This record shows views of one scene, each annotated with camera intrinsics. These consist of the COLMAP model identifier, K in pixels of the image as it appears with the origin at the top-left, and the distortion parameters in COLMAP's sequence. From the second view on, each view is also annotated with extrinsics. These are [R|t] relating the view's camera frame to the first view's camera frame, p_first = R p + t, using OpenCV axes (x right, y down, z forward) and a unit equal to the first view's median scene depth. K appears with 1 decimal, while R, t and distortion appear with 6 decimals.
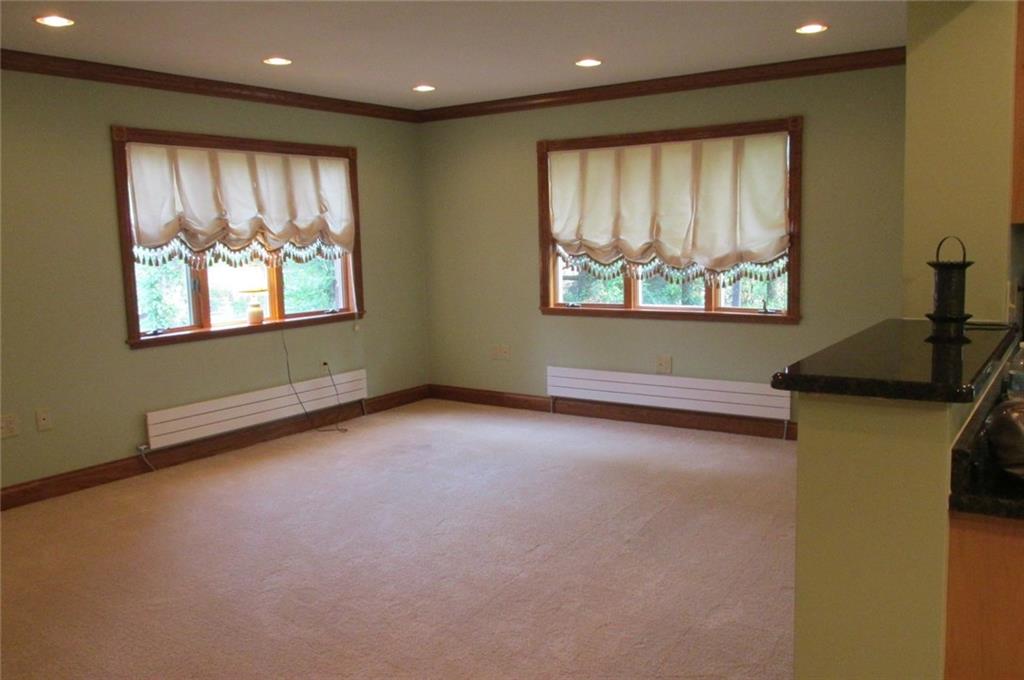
lens RADIAL K [[851.7, 0, 511.0], [0, 851.7, 342.7], [0, 0, 1]] dist [-0.017803, -0.007063]
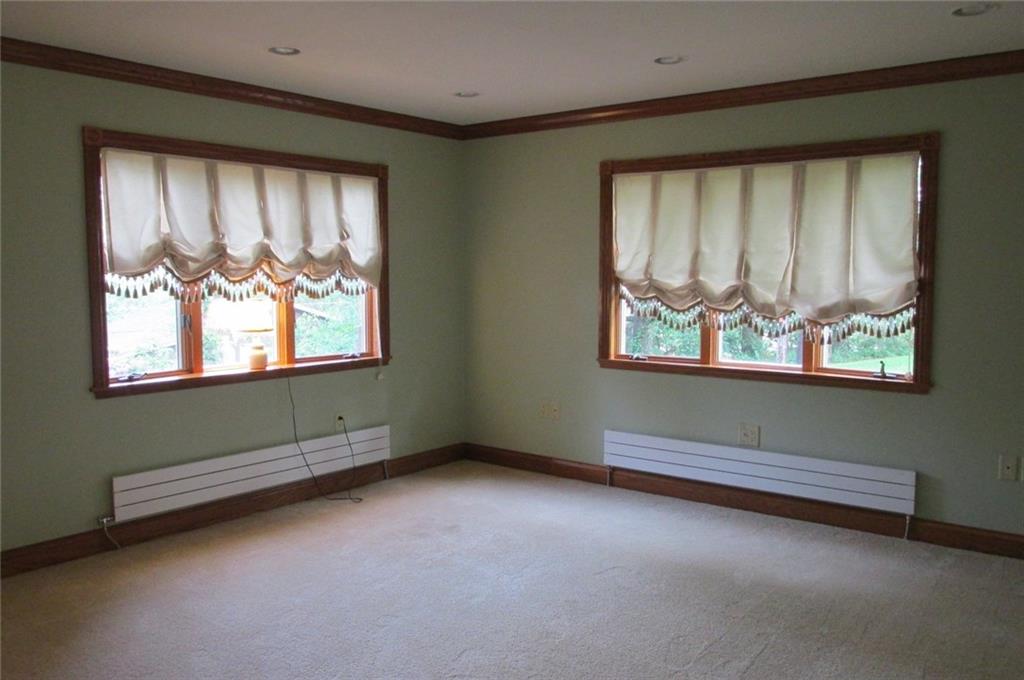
lens RADIAL K [[851.7, 0, 513.6], [0, 851.7, 341.8], [0, 0, 1]] dist [-0.017803, -0.007063]
pose [[0.997954, 0.030453, -0.056217, -0.002382], [-0.032870, 0.998552, -0.042587, -0.022040], [0.054838, 0.044348, 0.997510, 0.177770]]
